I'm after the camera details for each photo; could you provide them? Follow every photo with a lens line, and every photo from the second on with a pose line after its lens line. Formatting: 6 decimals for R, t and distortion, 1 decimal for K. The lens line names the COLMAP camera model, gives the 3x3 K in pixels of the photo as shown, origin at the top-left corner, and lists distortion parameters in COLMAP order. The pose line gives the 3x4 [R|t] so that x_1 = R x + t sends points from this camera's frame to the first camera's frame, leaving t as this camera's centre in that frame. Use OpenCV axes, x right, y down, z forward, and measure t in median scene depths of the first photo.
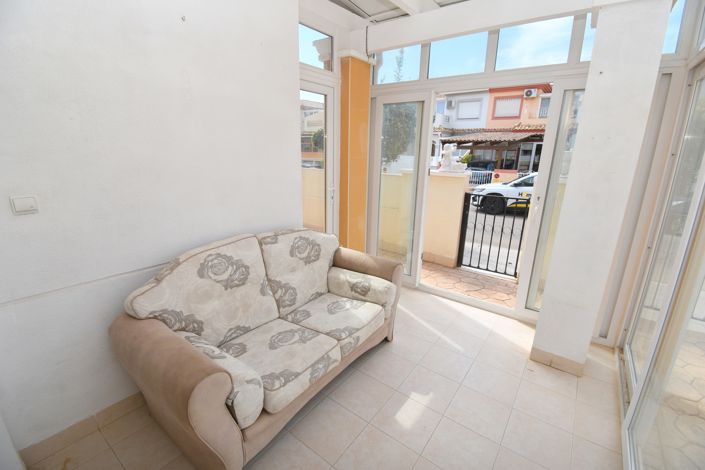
lens RADIAL K [[309.9, 0, 354.4], [0, 309.9, 235.0], [0, 0, 1]] dist [0.022107, -0.026607]
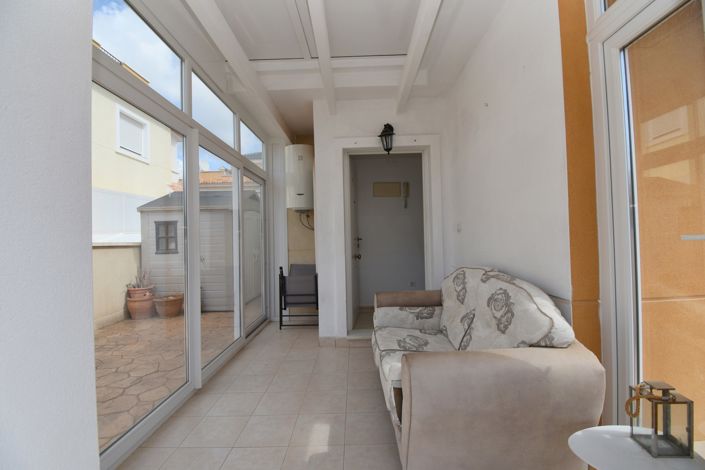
lens RADIAL K [[309.9, 0, 354.4], [0, 309.9, 235.0], [0, 0, 1]] dist [0.022107, -0.026607]
pose [[-0.813144, -0.012701, -0.581925, 0.677335], [-0.145343, 0.972523, 0.181866, -0.253722], [0.563625, 0.232462, -0.792646, 1.701109]]
